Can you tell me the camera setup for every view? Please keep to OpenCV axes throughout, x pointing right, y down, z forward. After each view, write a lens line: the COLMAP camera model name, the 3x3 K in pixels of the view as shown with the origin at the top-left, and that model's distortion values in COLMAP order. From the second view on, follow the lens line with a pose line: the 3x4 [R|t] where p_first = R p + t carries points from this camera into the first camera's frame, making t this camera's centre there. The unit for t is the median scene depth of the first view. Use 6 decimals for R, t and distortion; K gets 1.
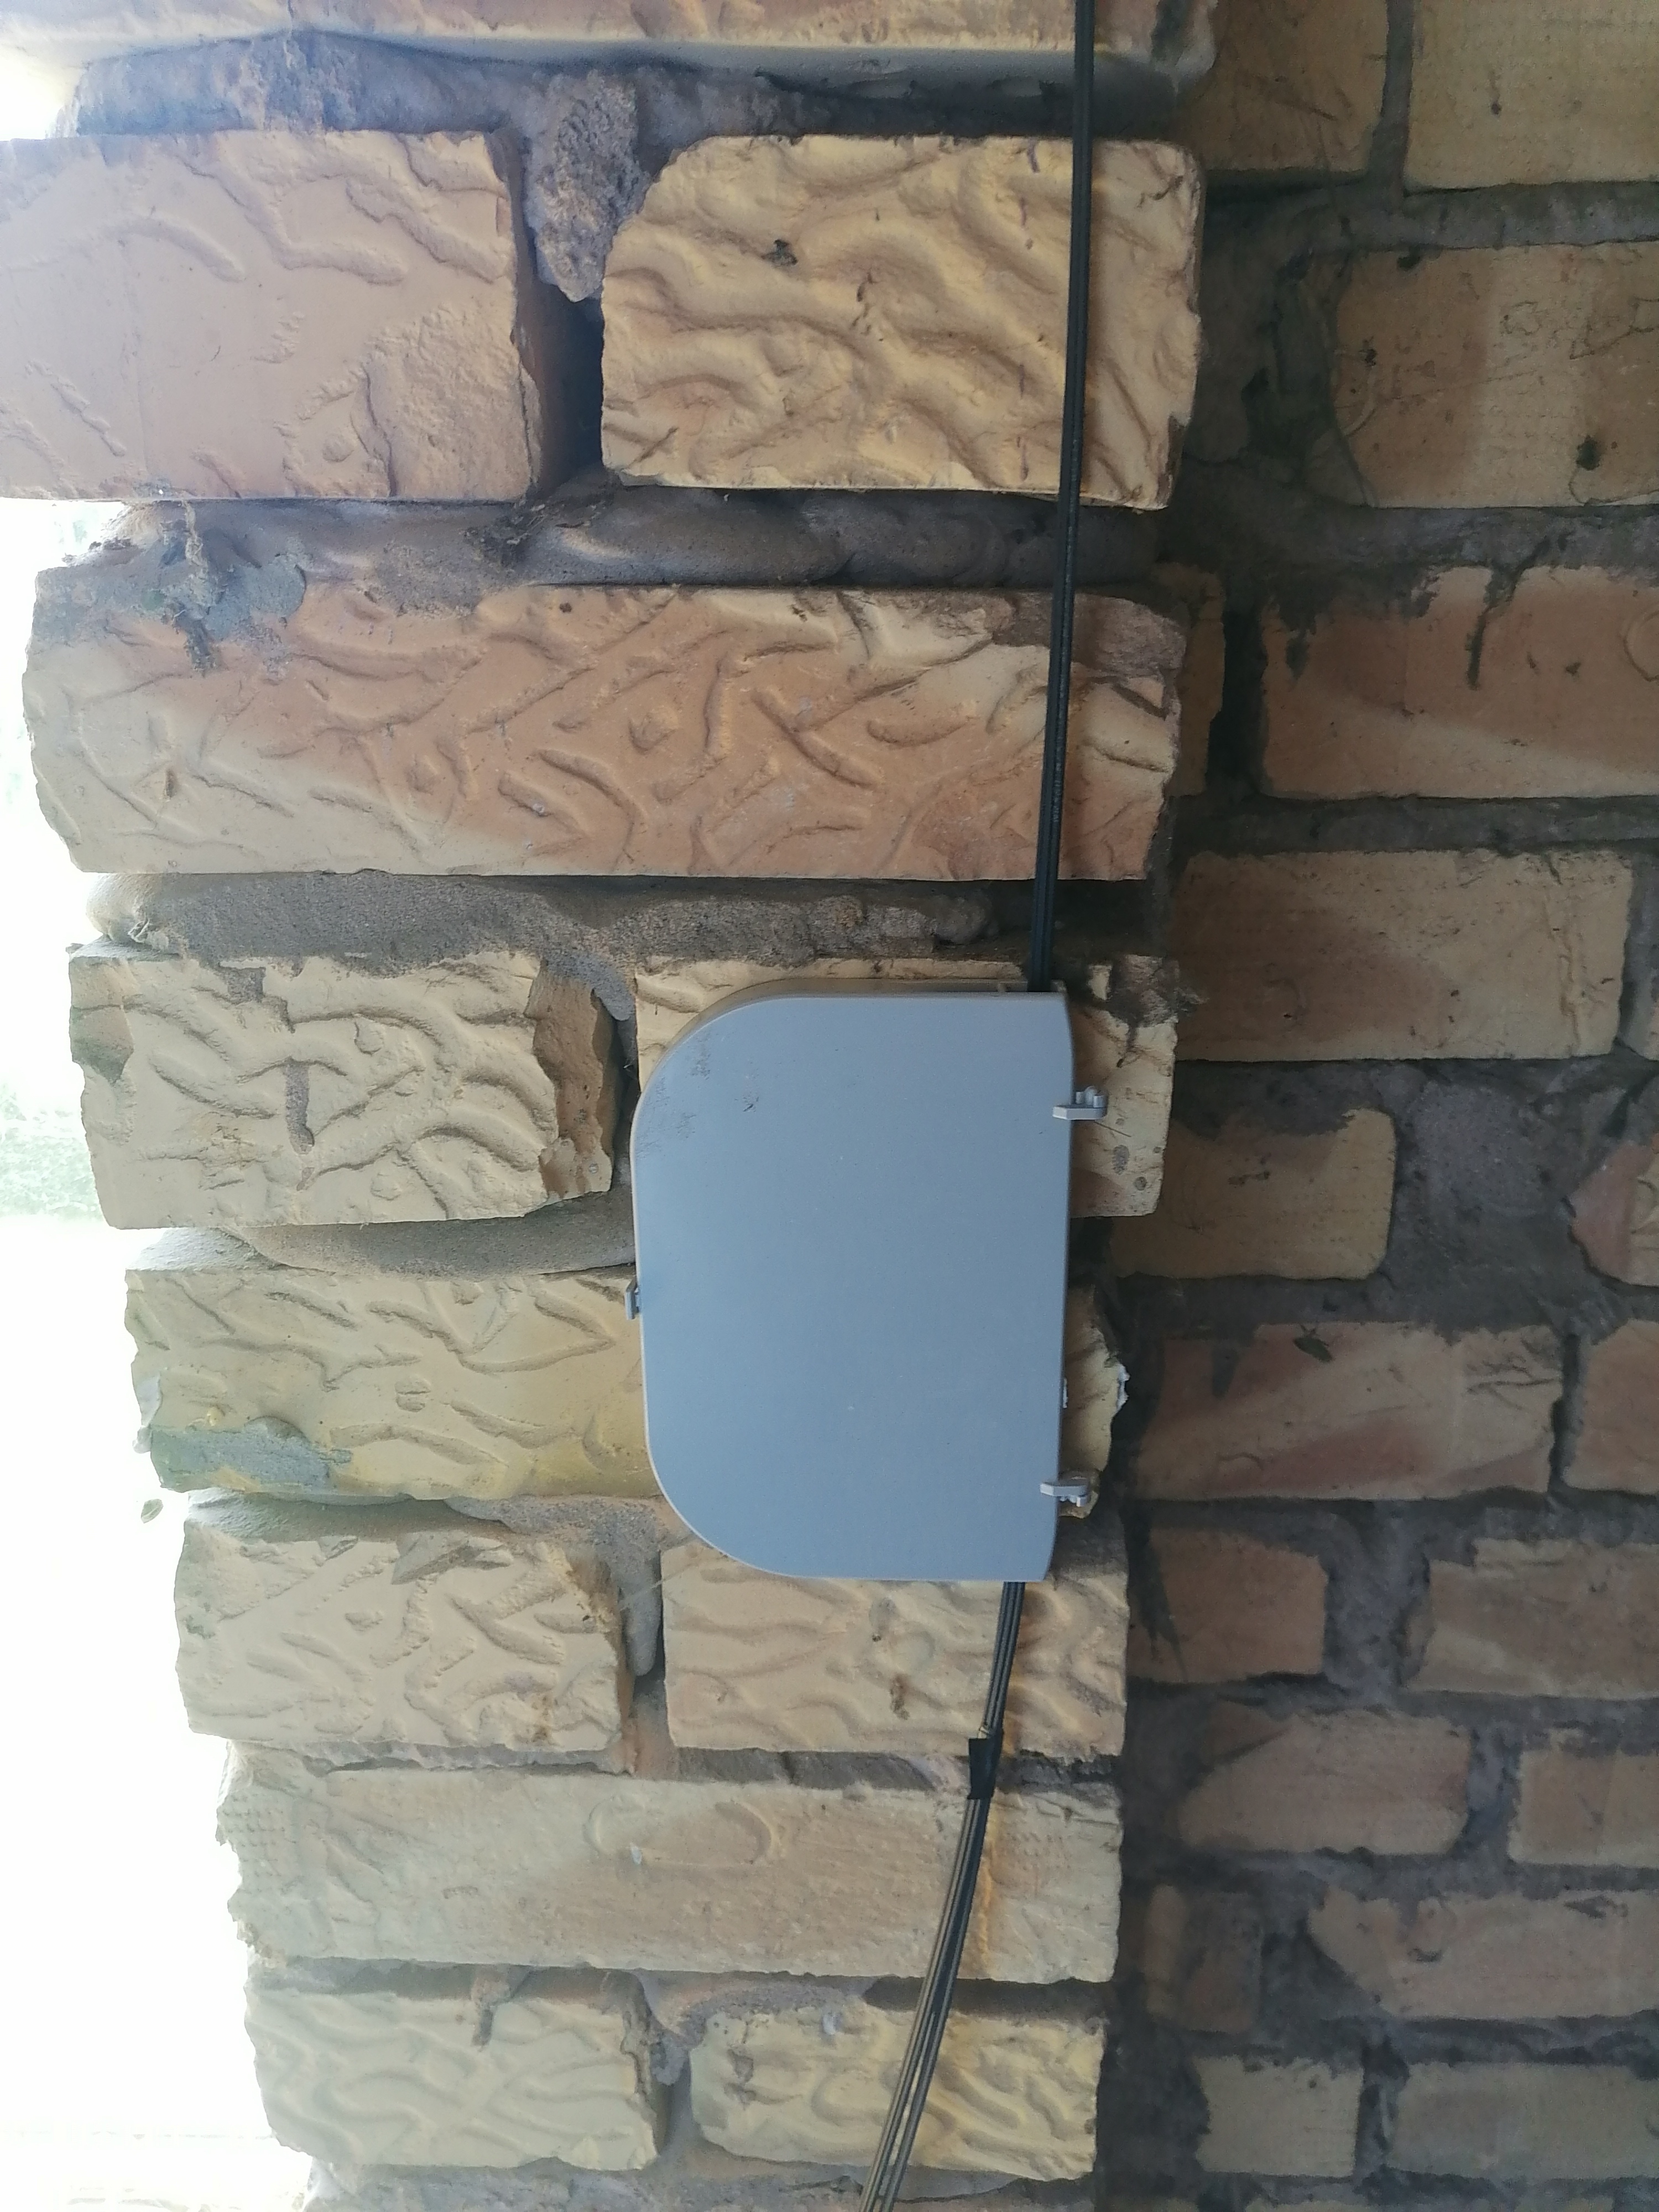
lens RADIAL K [[1774.4, 0, 829.5], [0, 1774.4, 1106.0], [0, 0, 1]] dist [0.036929, -0.063265]
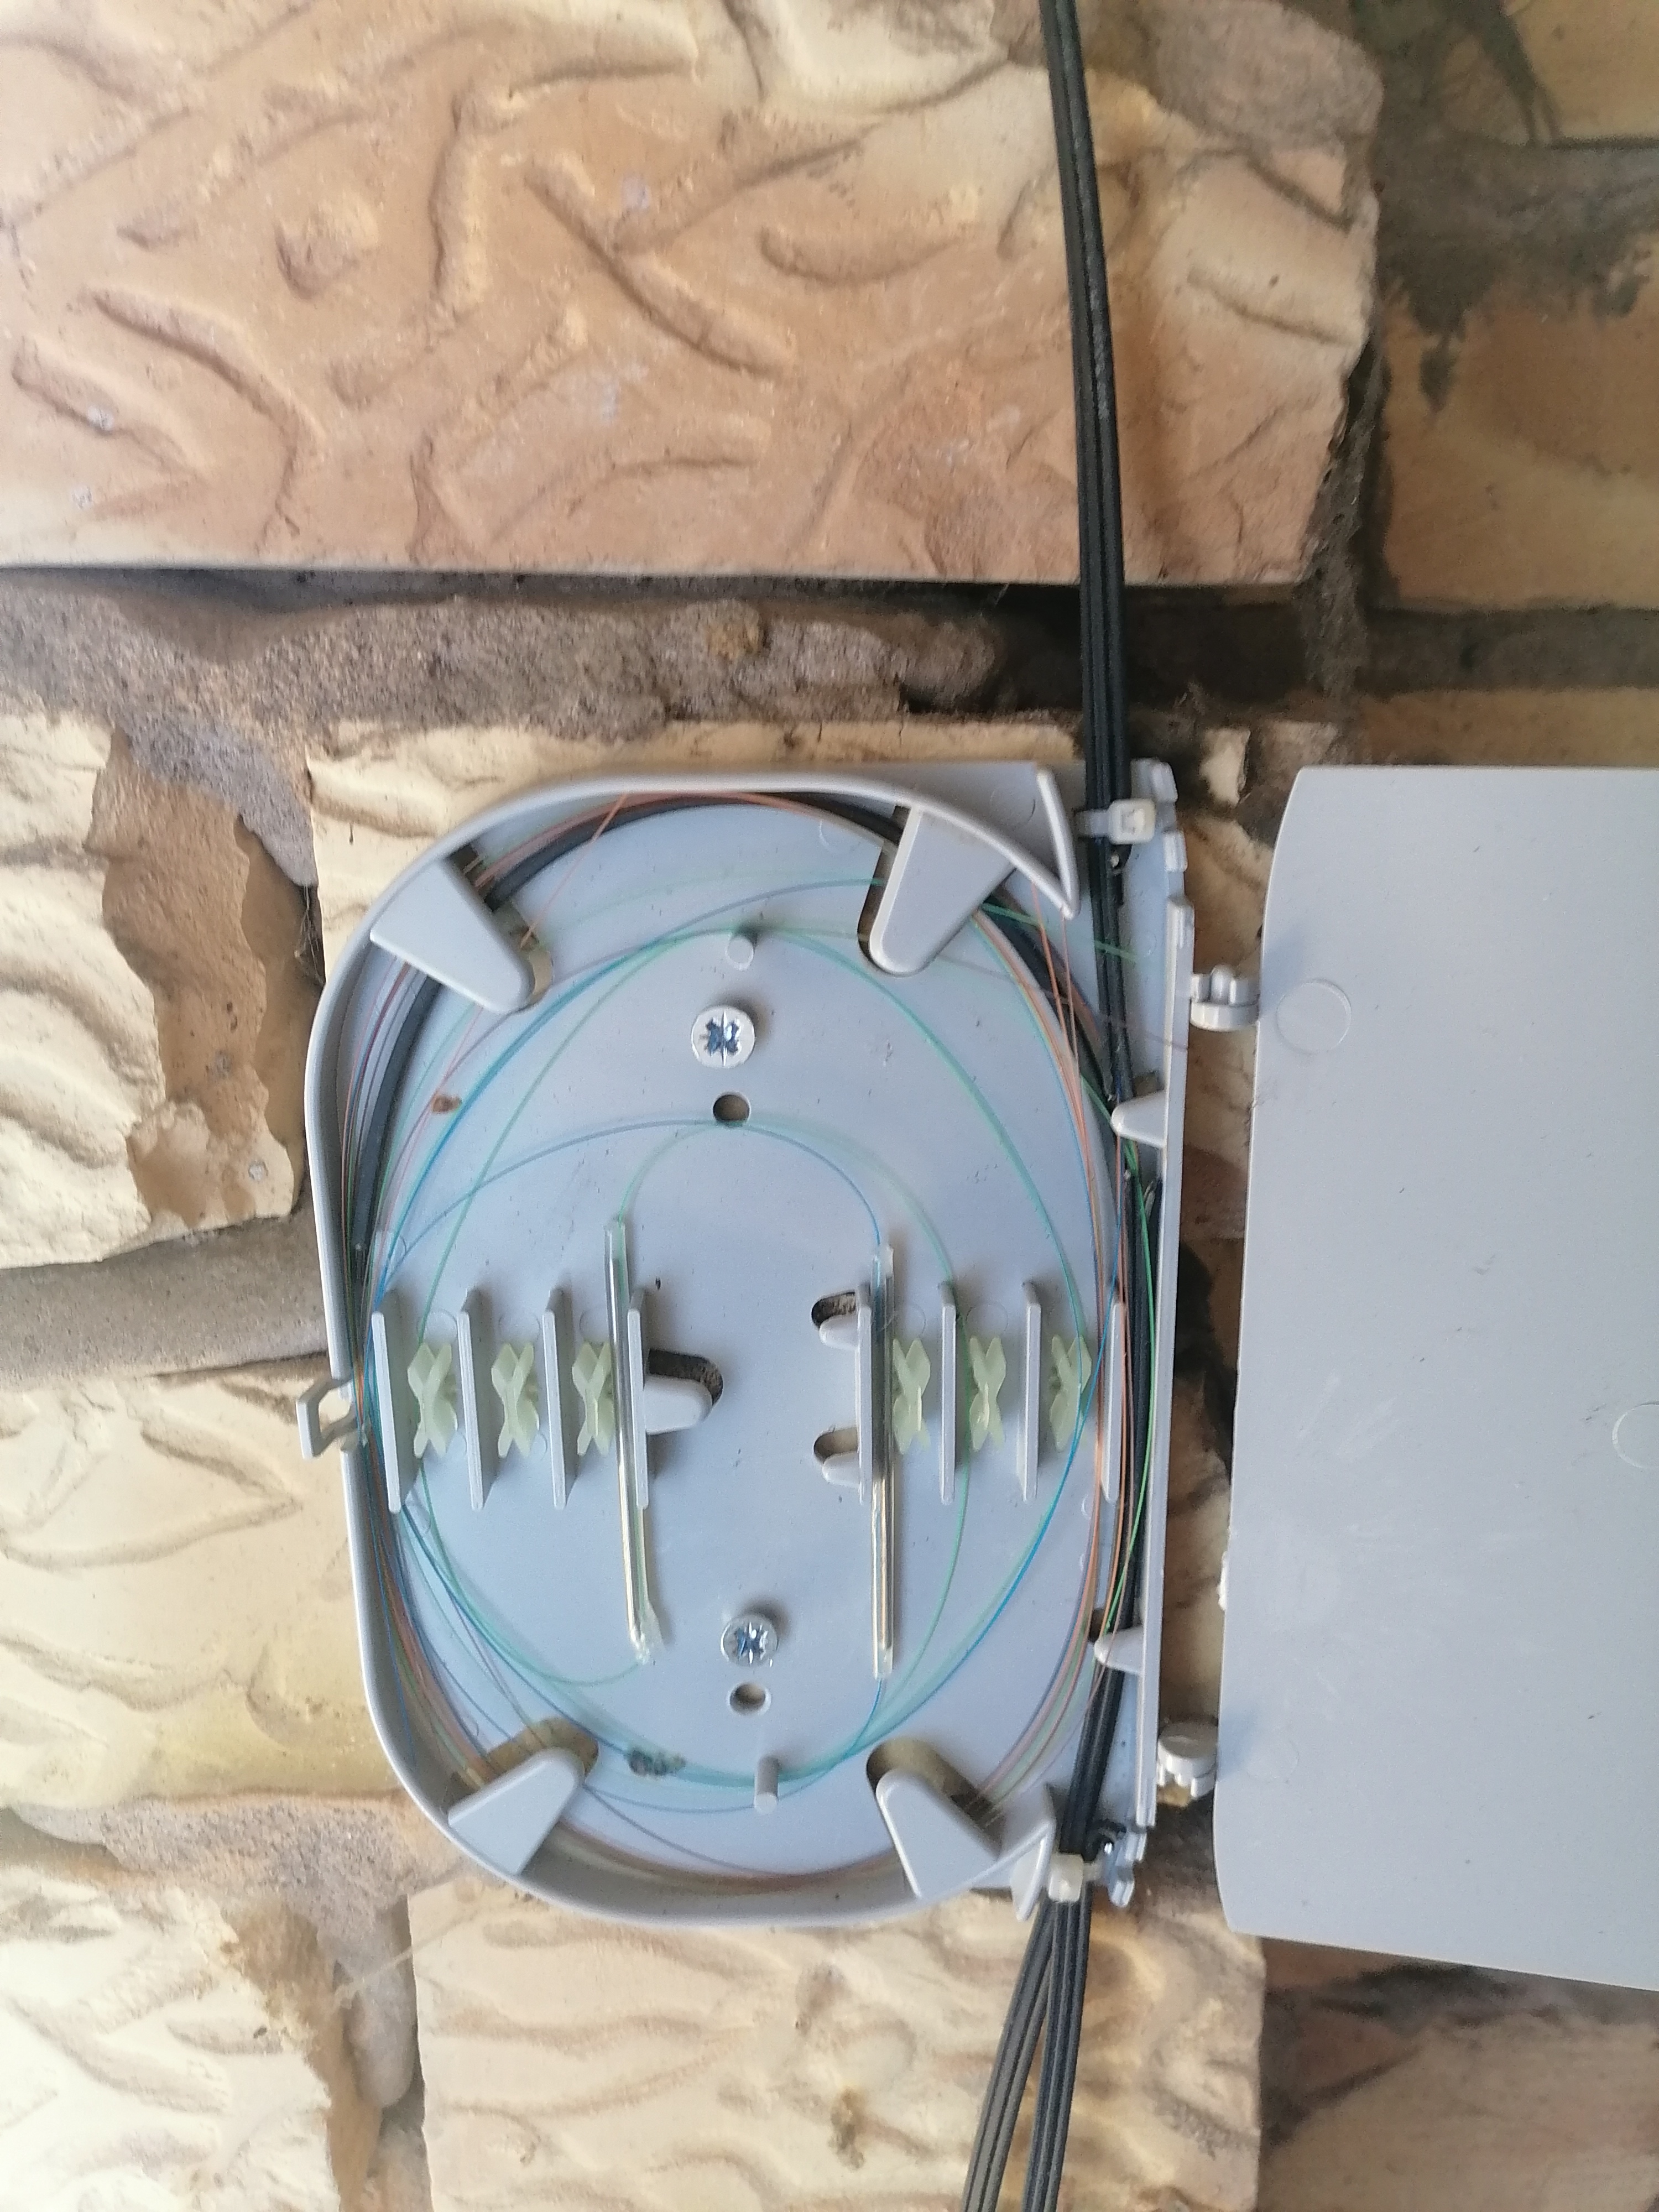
lens RADIAL K [[1774.4, 0, 829.5], [0, 1774.4, 1106.0], [0, 0, 1]] dist [0.036929, -0.063265]
pose [[0.998440, -0.016598, 0.053310, 0.009299], [0.020418, 0.997200, -0.071942, 0.061844], [-0.051967, 0.072918, 0.995983, 0.498880]]
